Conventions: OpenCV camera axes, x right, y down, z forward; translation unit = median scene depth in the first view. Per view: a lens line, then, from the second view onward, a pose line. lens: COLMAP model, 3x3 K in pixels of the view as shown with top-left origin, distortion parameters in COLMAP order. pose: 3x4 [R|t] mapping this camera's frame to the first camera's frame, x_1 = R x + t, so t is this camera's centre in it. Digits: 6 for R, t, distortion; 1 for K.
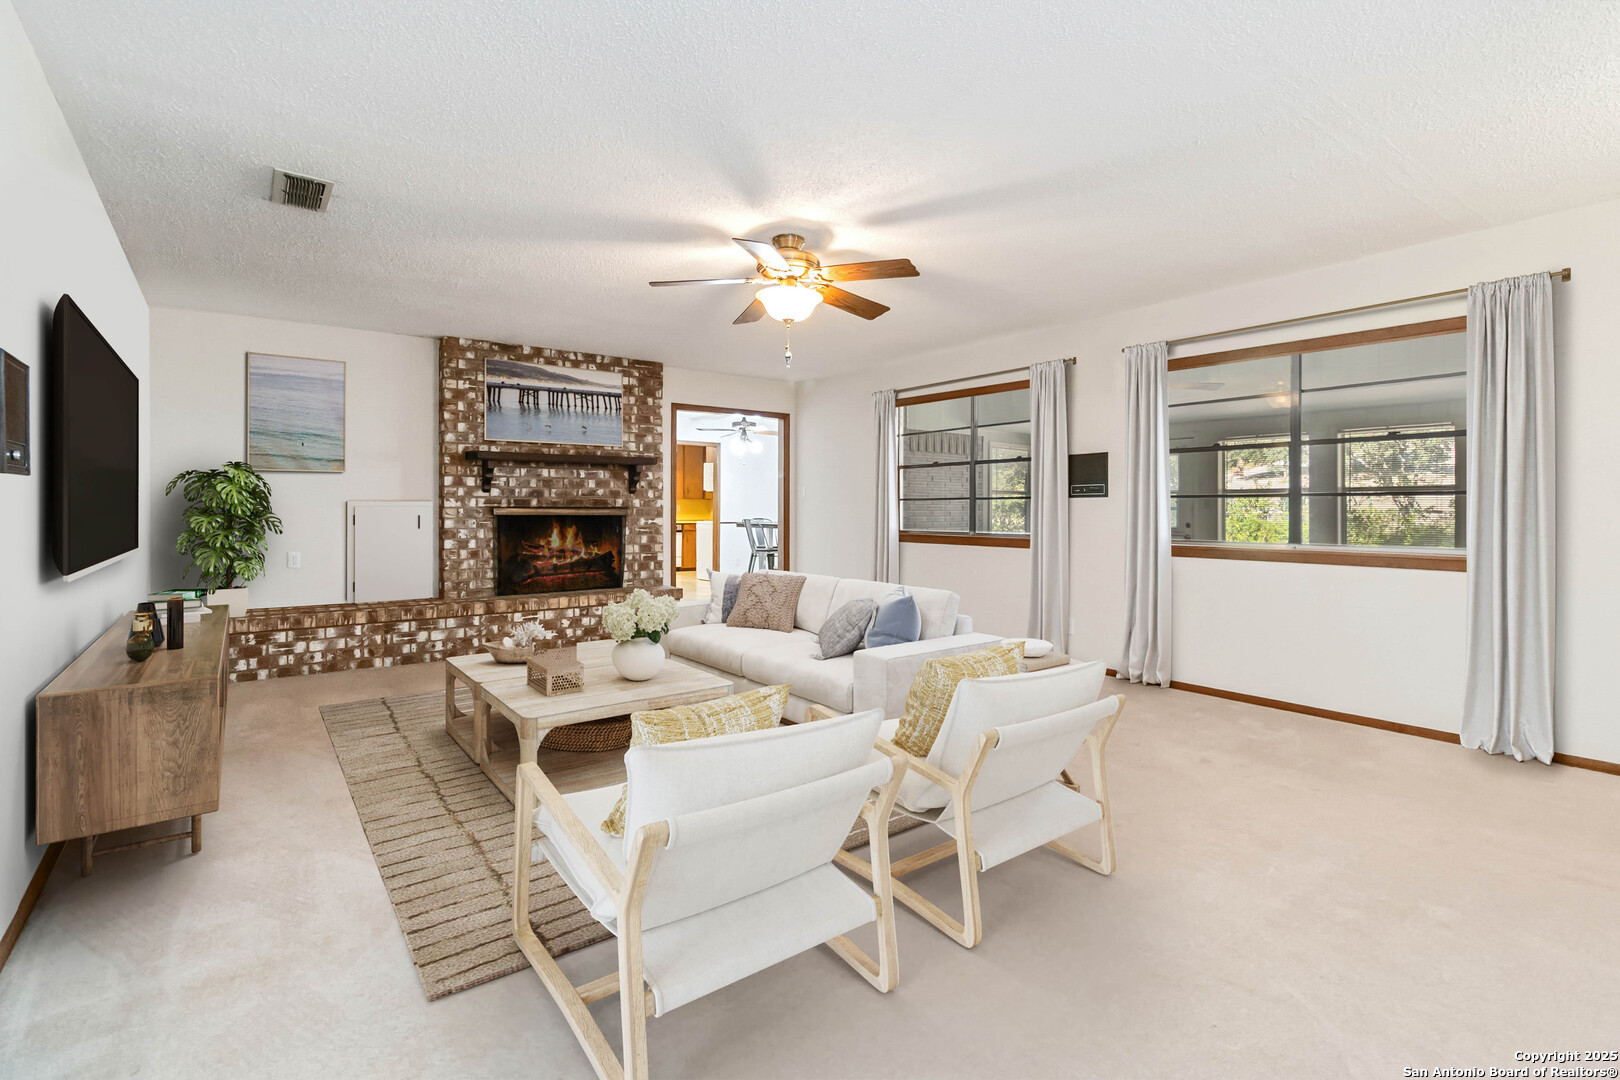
lens RADIAL K [[760.0, 0, 808.9], [0, 760.0, 512.6], [0, 0, 1]] dist [-0.001612, 0.000416]
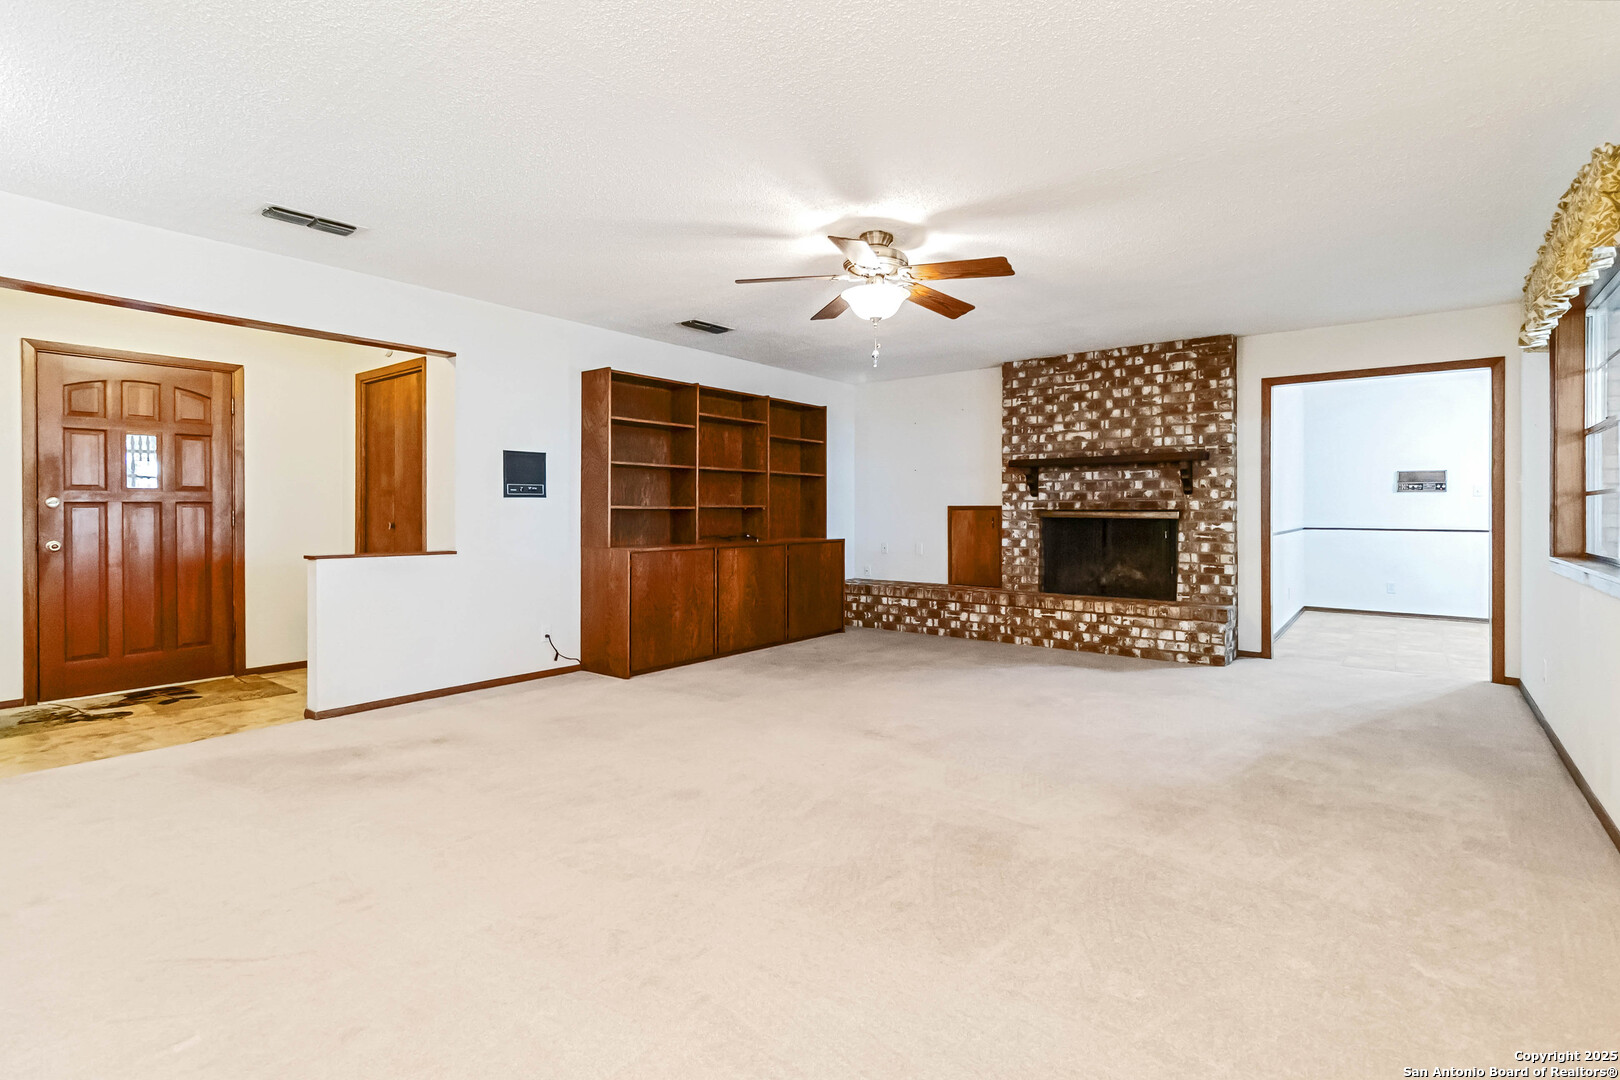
lens RADIAL K [[760.0, 0, 808.9], [0, 760.0, 512.6], [0, 0, 1]] dist [-0.001612, 0.000416]
pose [[0.272885, 0.000284, -0.962047, 0.528266], [-0.006044, 0.999981, -0.001419, -0.000131], [0.962028, 0.006202, 0.272881, 0.379177]]
